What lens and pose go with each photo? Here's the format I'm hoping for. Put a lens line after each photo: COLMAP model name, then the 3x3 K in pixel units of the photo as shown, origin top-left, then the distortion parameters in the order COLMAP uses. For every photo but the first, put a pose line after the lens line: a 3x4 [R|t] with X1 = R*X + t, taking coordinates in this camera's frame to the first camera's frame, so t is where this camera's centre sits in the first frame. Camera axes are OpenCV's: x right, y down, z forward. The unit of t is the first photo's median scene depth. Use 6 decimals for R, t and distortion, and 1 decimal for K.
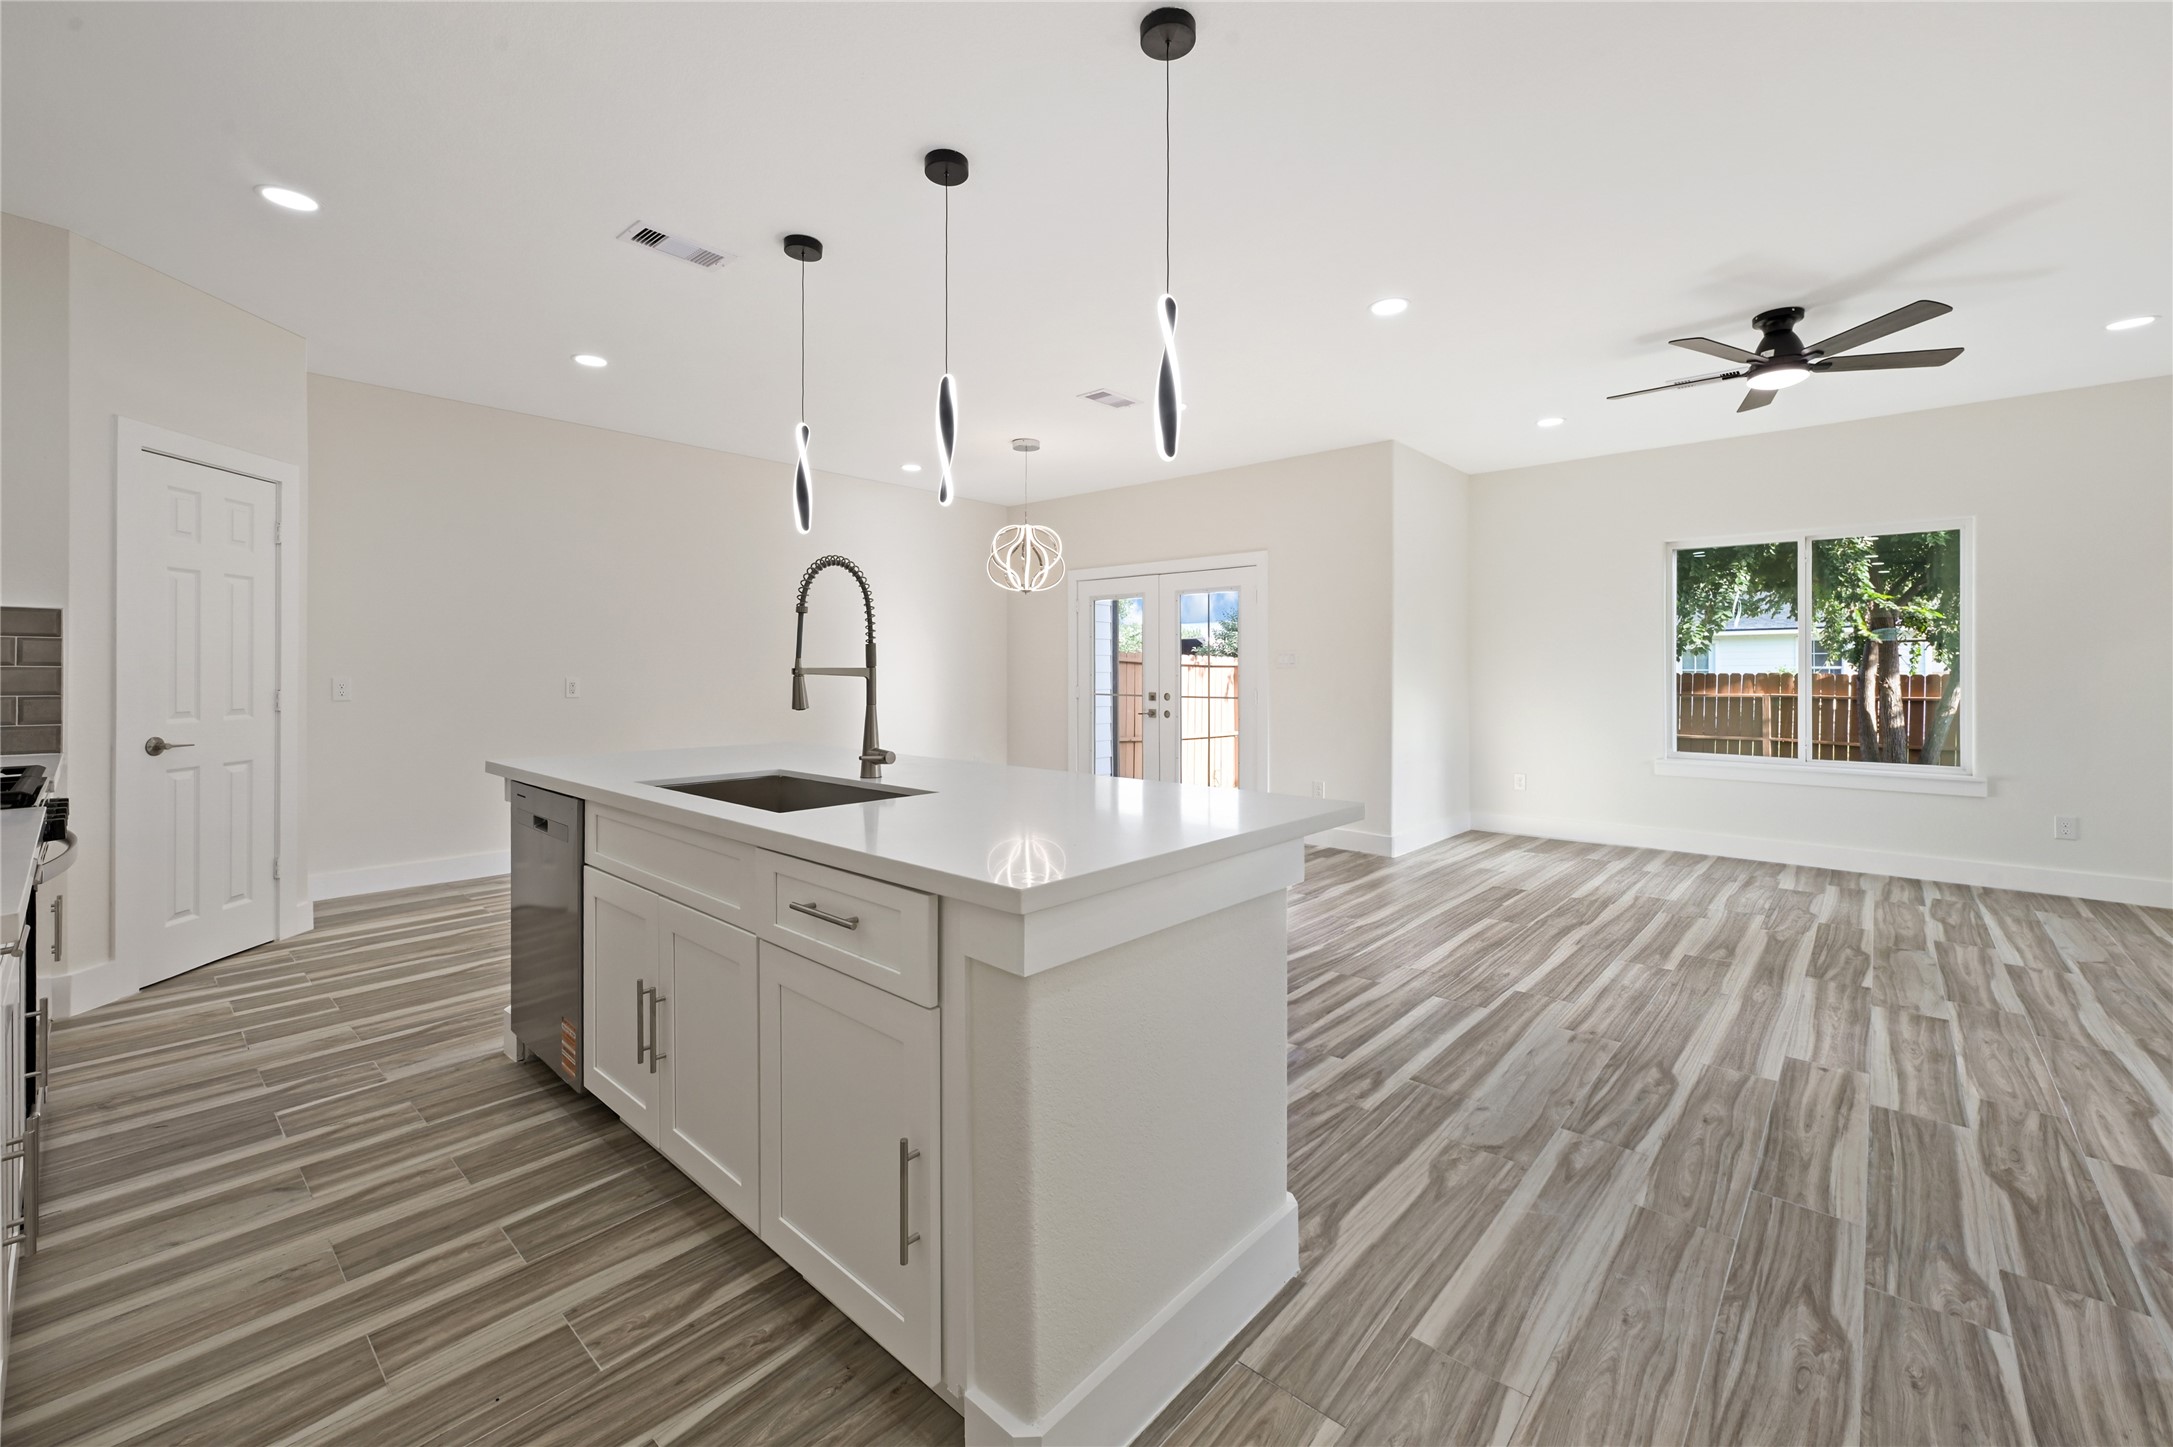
lens RADIAL K [[873.9, 0, 1087.4], [0, 873.9, 689.0], [0, 0, 1]] dist [-0.015848, 0.000591]
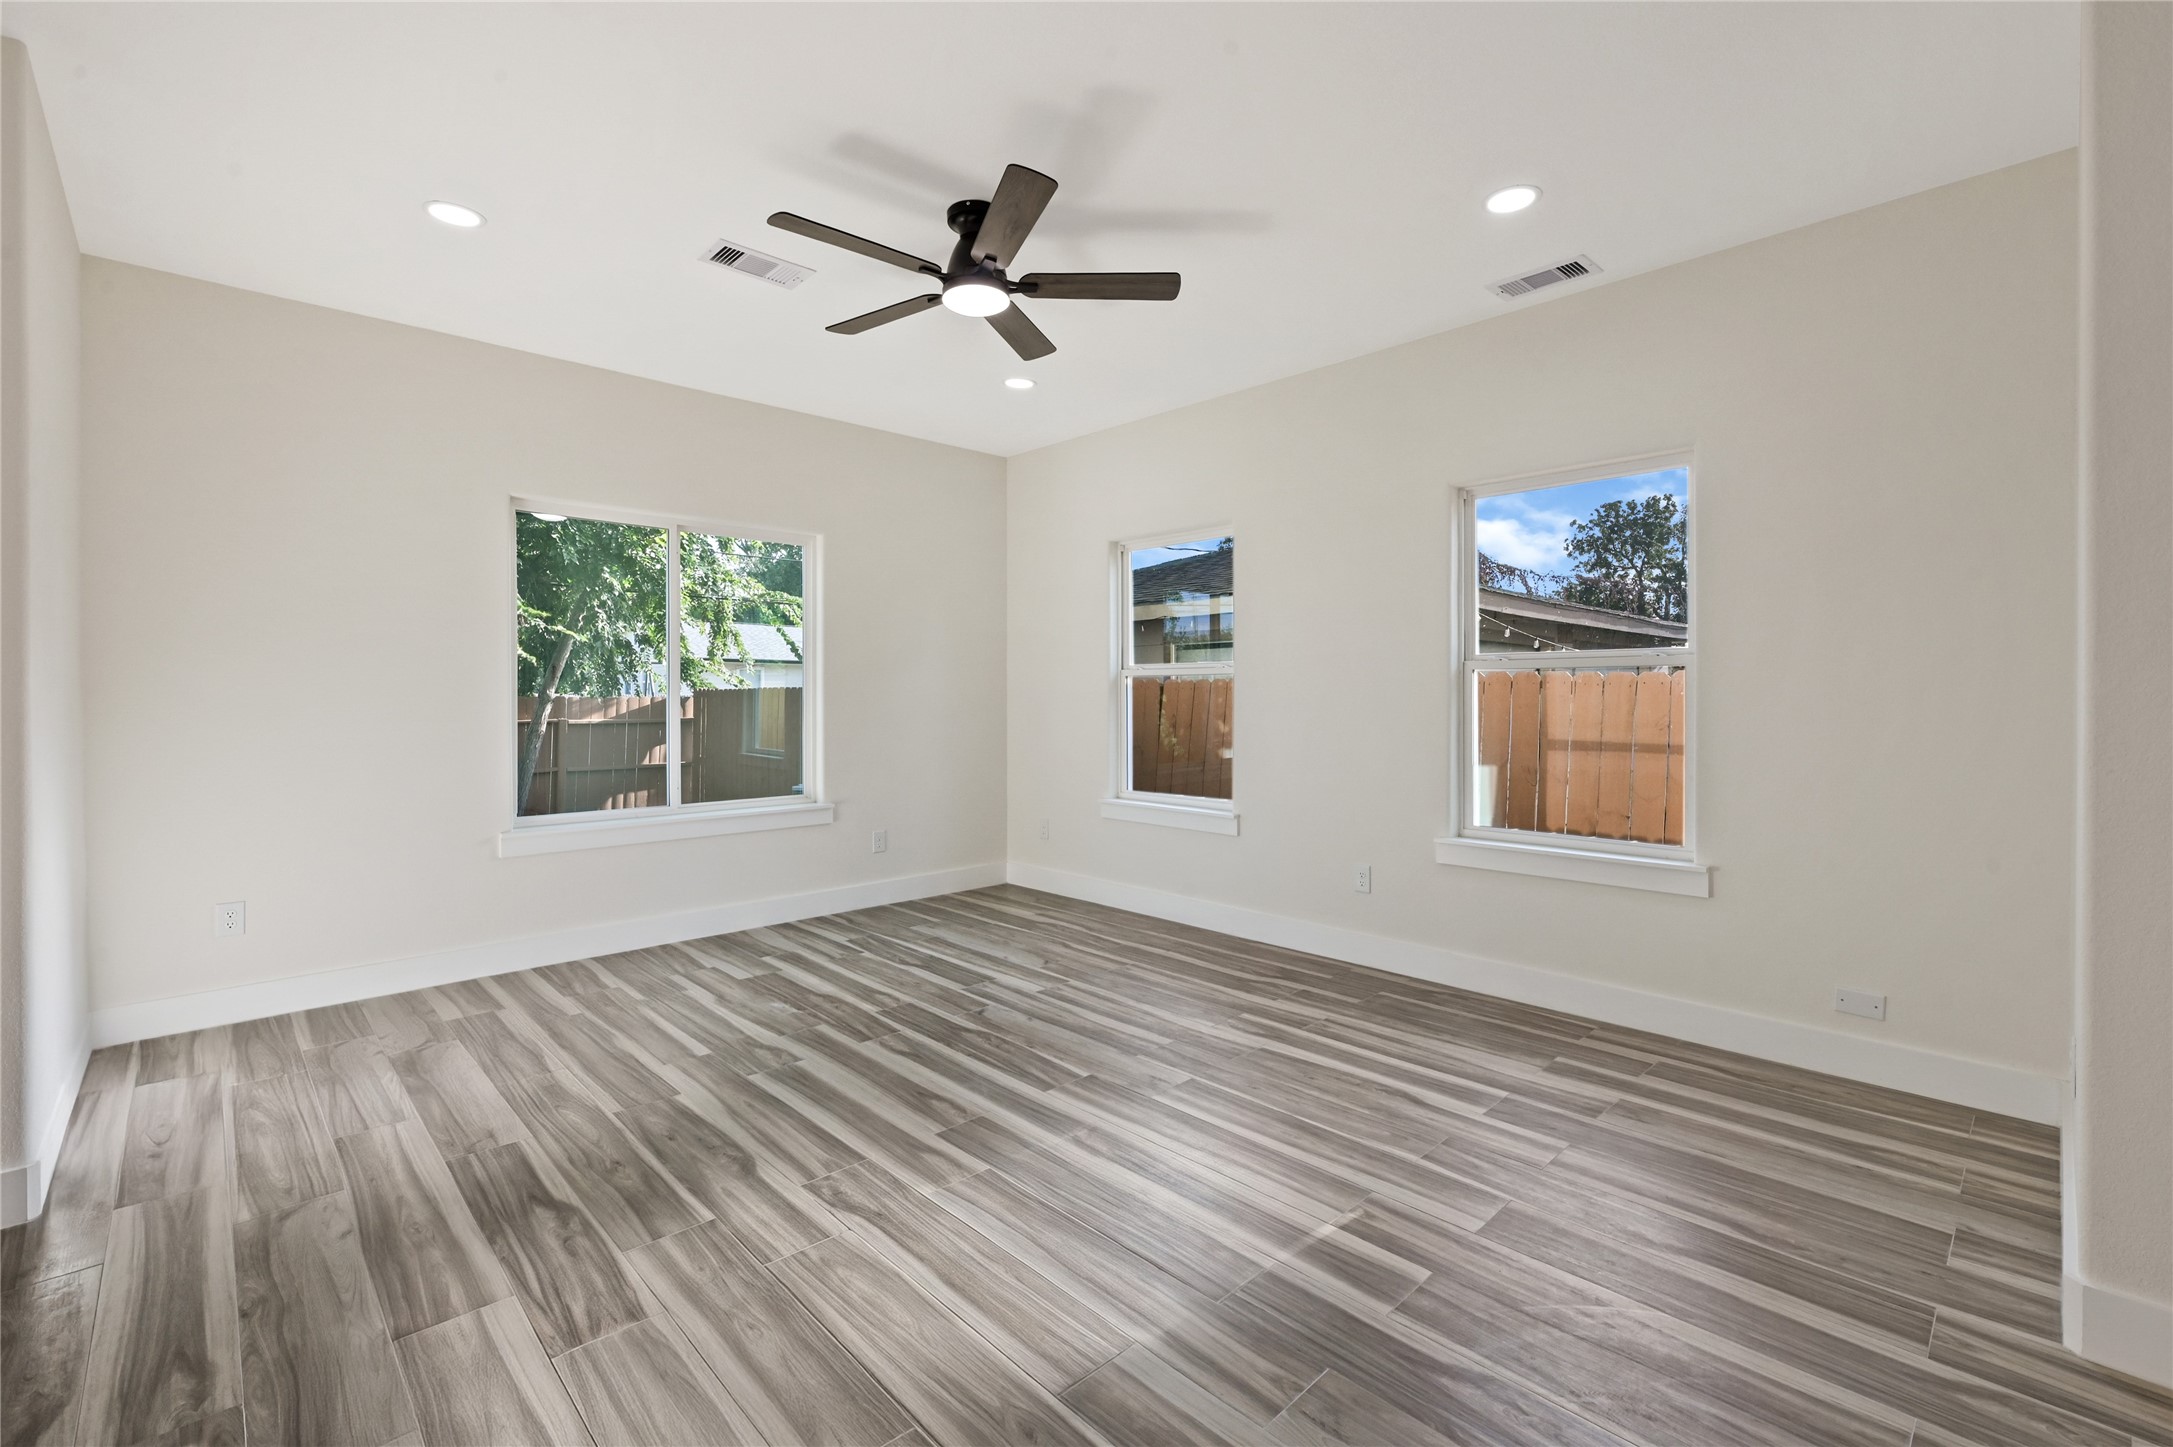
lens RADIAL K [[943.2, 0, 1076.2], [0, 943.2, 705.5], [0, 0, 1]] dist [0.002750, 0.000446]
pose [[0.090731, -0.012529, 0.995797, -0.000567], [0.022162, 0.999699, 0.010559, -0.013524], [-0.995629, 0.021110, 0.090982, 0.604992]]
